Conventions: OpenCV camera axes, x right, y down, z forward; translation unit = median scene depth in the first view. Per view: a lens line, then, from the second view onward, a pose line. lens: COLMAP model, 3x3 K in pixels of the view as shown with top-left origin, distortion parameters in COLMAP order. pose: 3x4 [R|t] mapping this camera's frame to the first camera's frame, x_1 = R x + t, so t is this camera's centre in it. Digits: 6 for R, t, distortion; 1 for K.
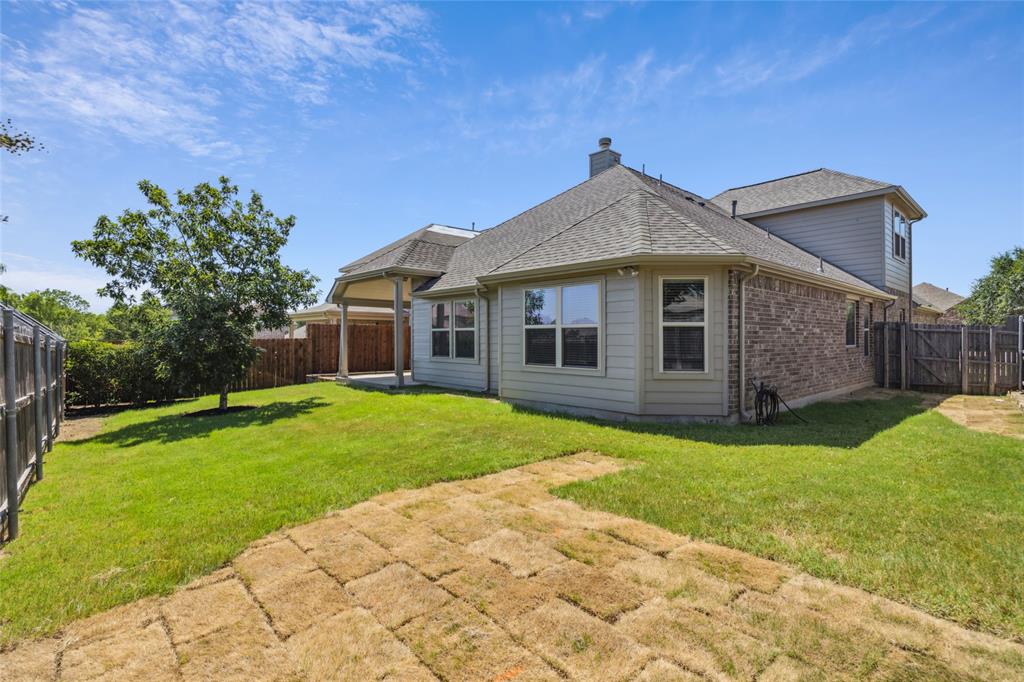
lens RADIAL K [[492.5, 0, 509.2], [0, 492.5, 340.2], [0, 0, 1]] dist [-0.002111, 0.000834]
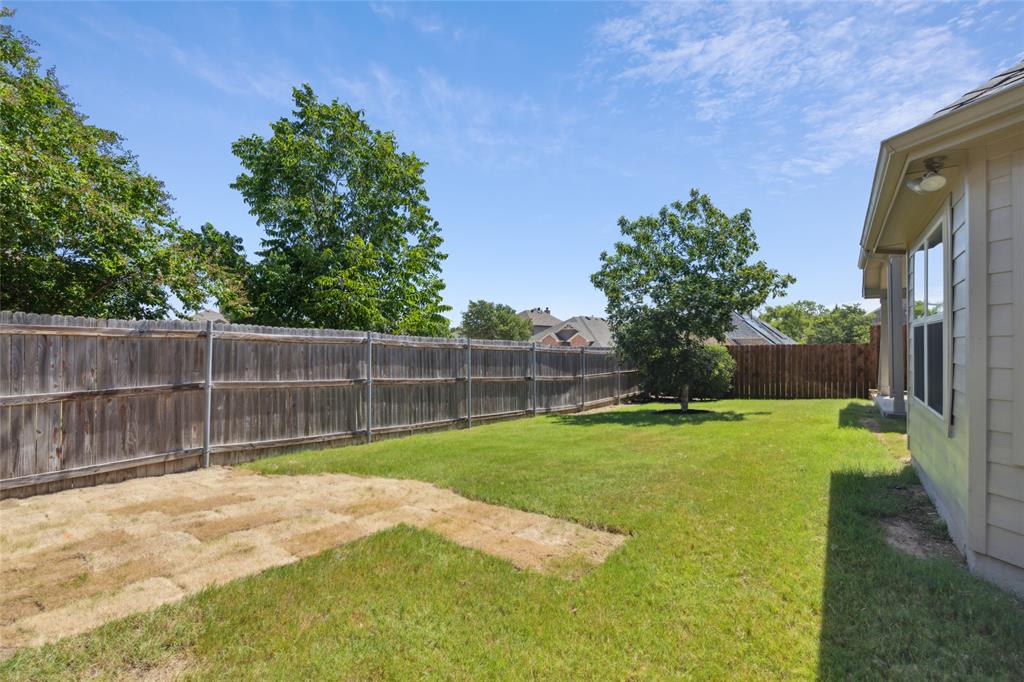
lens RADIAL K [[492.5, 0, 509.2], [0, 492.5, 340.2], [0, 0, 1]] dist [-0.002111, 0.000834]
pose [[0.238621, -0.007331, -0.971085, 0.348474], [-0.005024, 0.999949, -0.008783, 0.000934], [0.971100, 0.006974, 0.238572, 0.366135]]
